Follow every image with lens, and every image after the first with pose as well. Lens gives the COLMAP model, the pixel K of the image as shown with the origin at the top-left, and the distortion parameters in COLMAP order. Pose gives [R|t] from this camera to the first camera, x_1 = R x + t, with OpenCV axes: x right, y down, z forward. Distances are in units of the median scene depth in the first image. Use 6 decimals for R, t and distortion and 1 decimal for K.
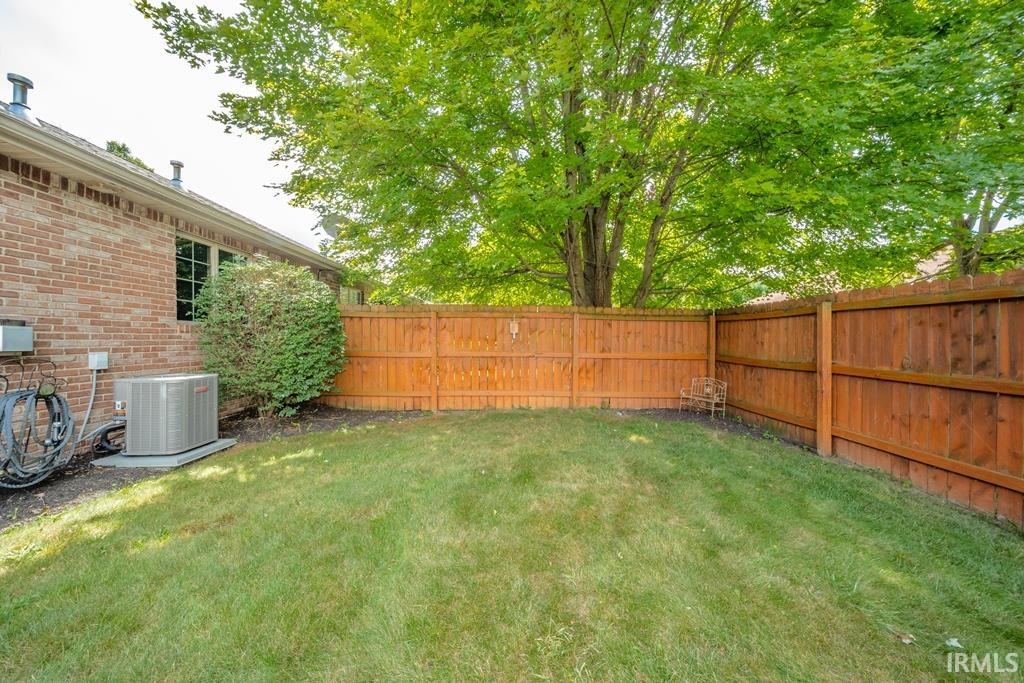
lens RADIAL K [[363.4, 0, 511.7], [0, 363.4, 338.4], [0, 0, 1]] dist [-0.000040, -0.000522]
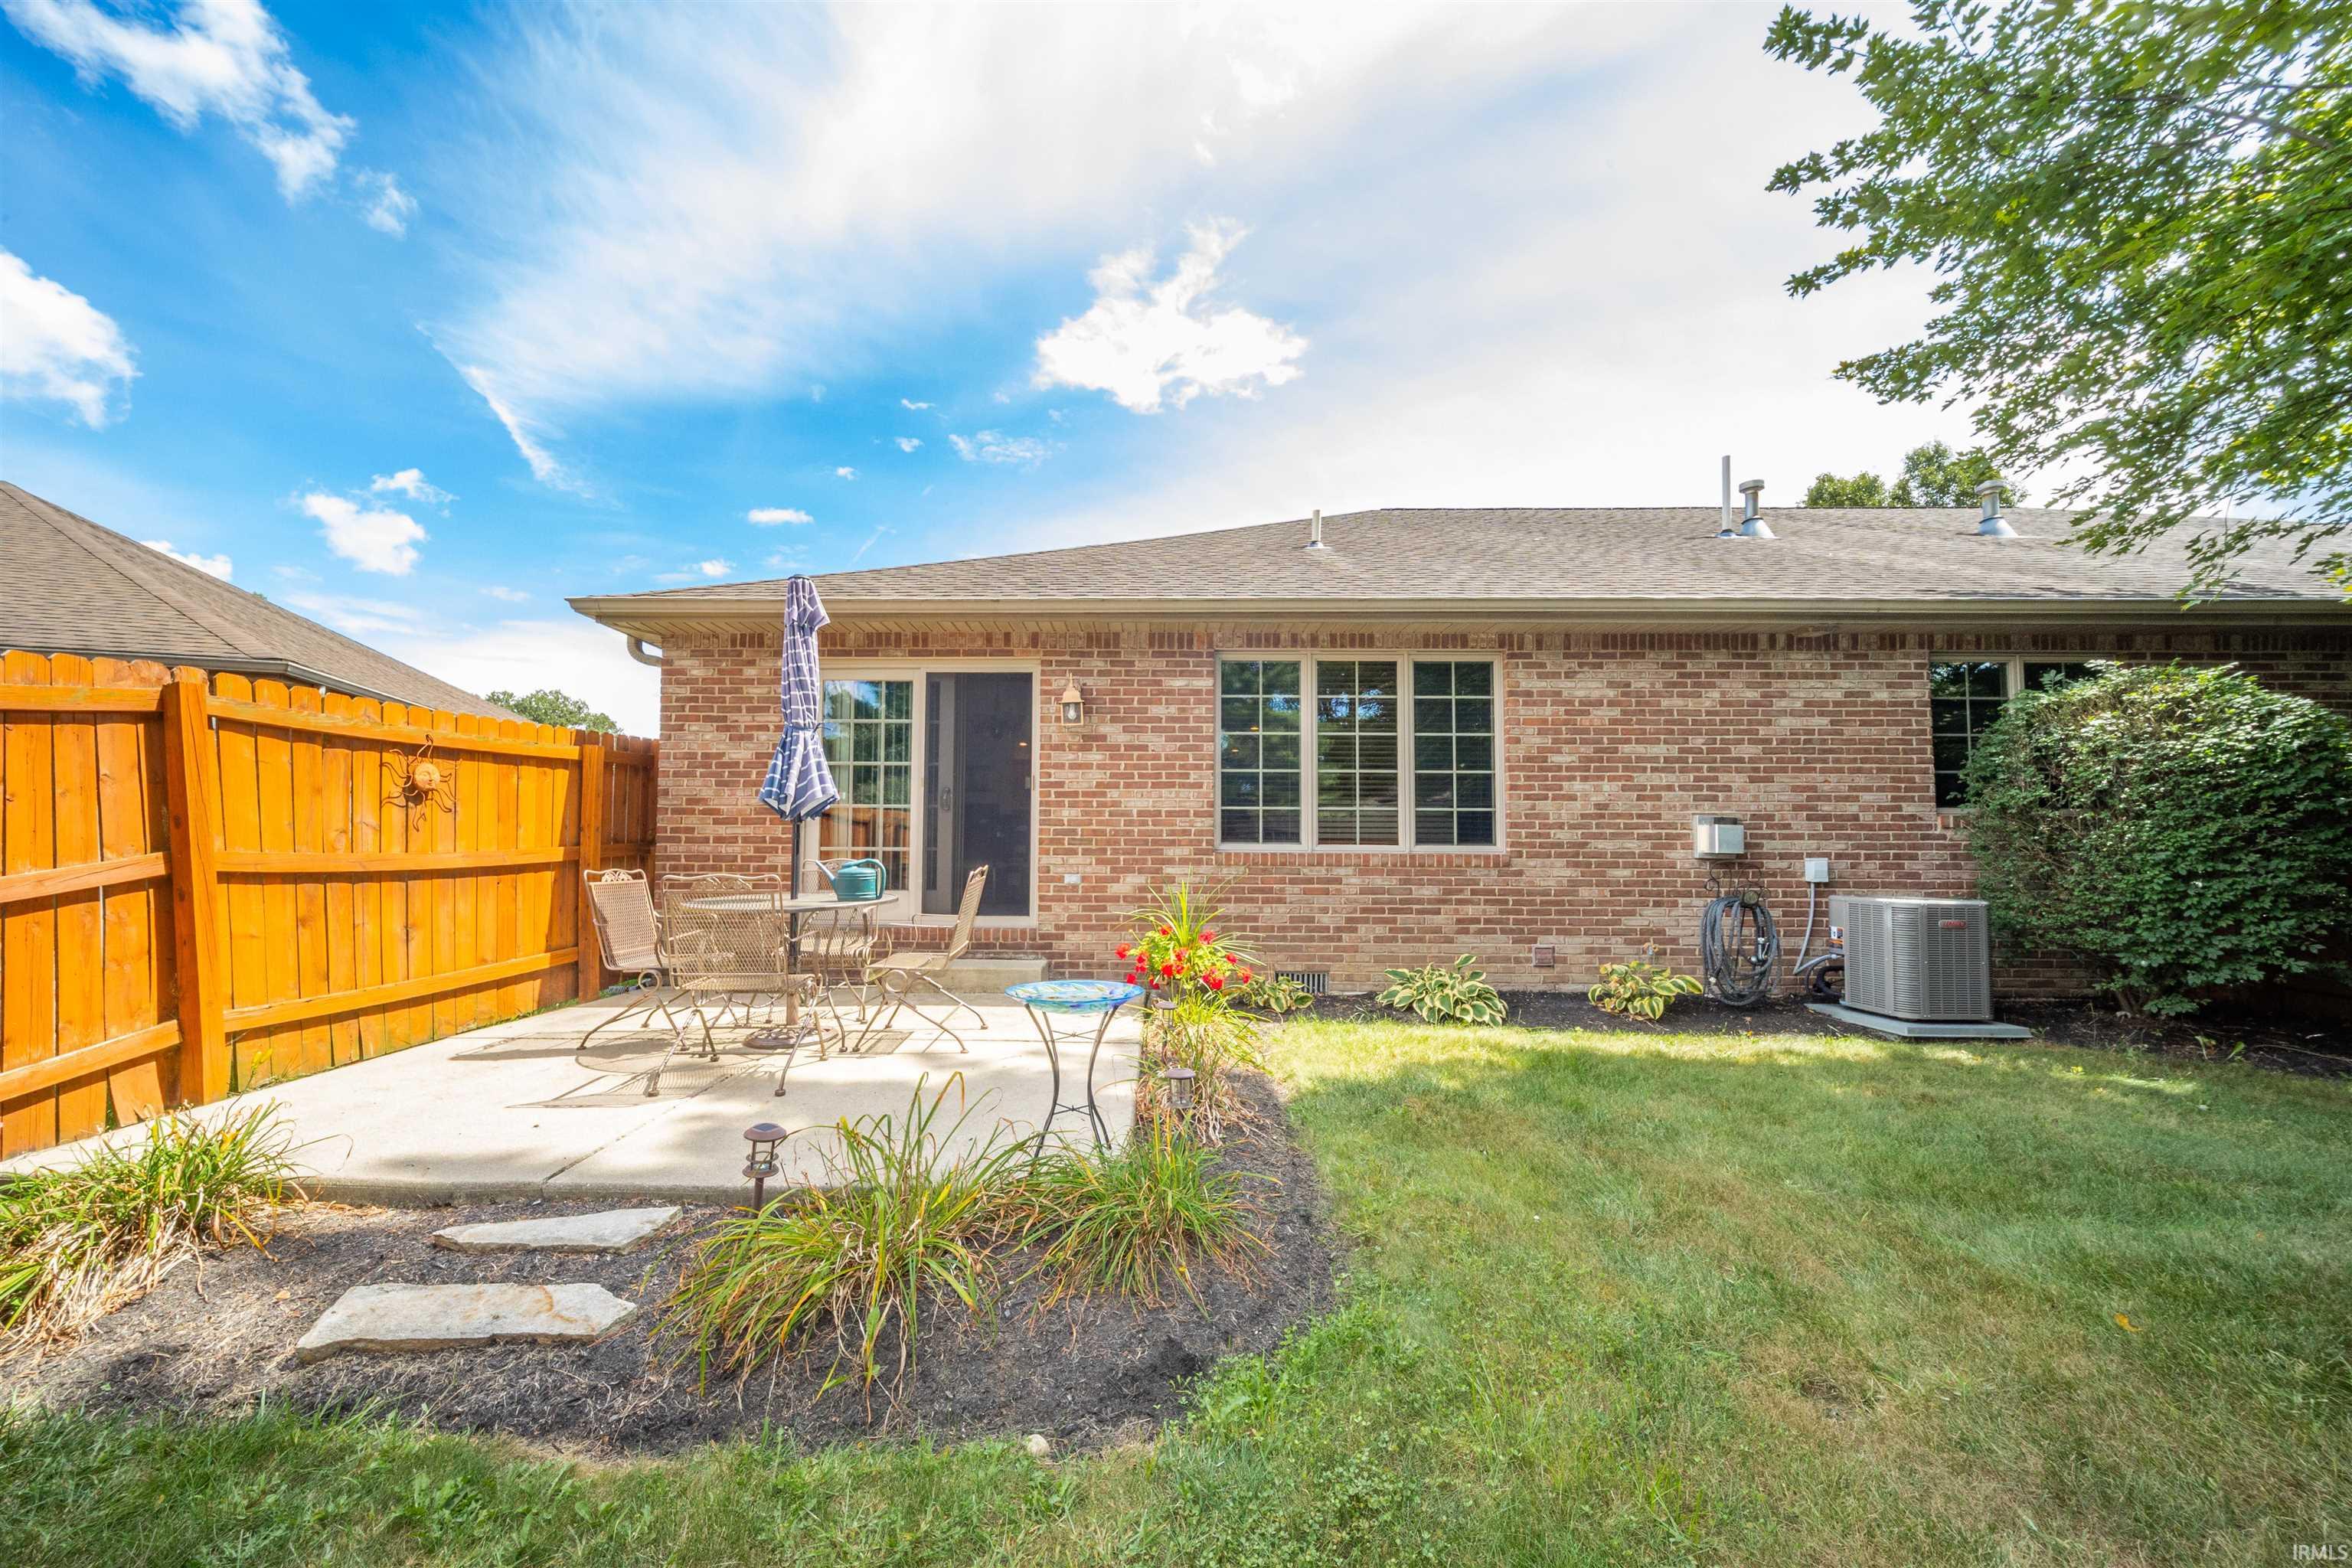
lens RADIAL K [[873.9, 0, 1141.5], [0, 873.9, 813.9], [0, 0, 1]] dist [0.001889, 0.000015]
pose [[-0.013584, -0.032899, -0.999366, 0.570782], [-0.001489, 0.999458, -0.032882, 0.008821], [0.999907, 0.001041, -0.013626, -0.290699]]
